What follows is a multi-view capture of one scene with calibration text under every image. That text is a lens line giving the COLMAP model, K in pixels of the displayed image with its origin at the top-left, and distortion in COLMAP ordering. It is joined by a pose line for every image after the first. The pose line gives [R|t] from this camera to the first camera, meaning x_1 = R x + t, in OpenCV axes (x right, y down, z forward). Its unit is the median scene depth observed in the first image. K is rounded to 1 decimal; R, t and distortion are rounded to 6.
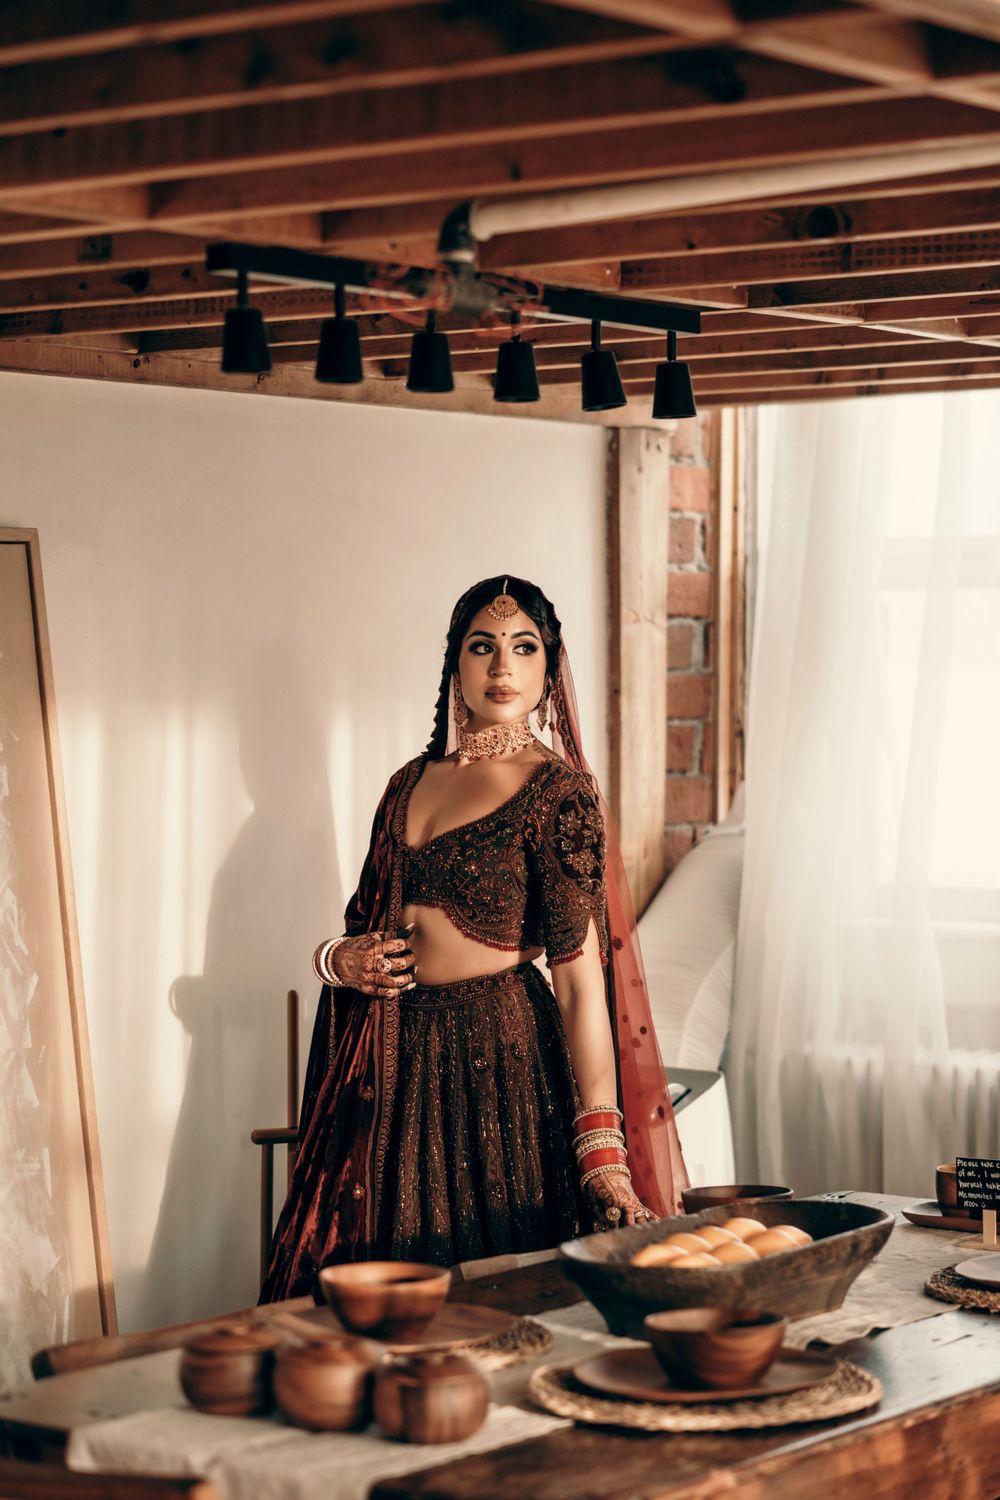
lens RADIAL K [[3592.1, 0, 500.0], [0, 3592.1, 750.0], [0, 0, 1]] dist [-0.114134, 3.626801]
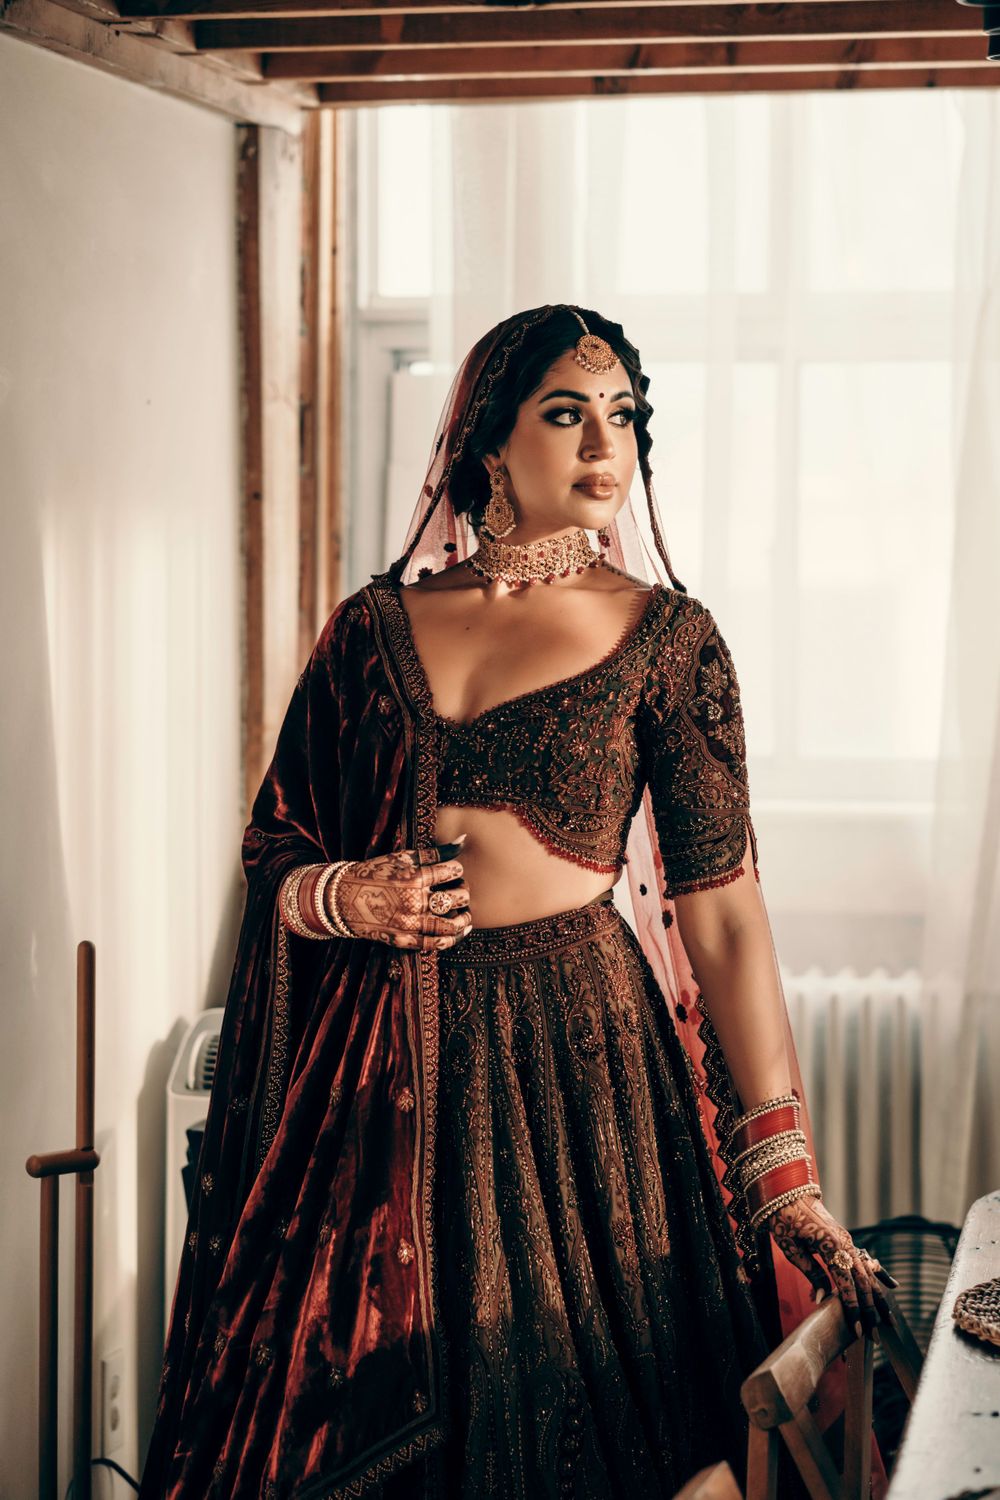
lens RADIAL K [[3592.1, 0, 500.0], [0, 3592.1, 750.0], [0, 0, 1]] dist [-0.114134, 3.626801]
pose [[0.880138, -0.027190, 0.473939, -0.329379], [0.006653, 0.998967, 0.044956, 0.003215], [-0.474671, -0.036414, 0.879410, 0.423315]]
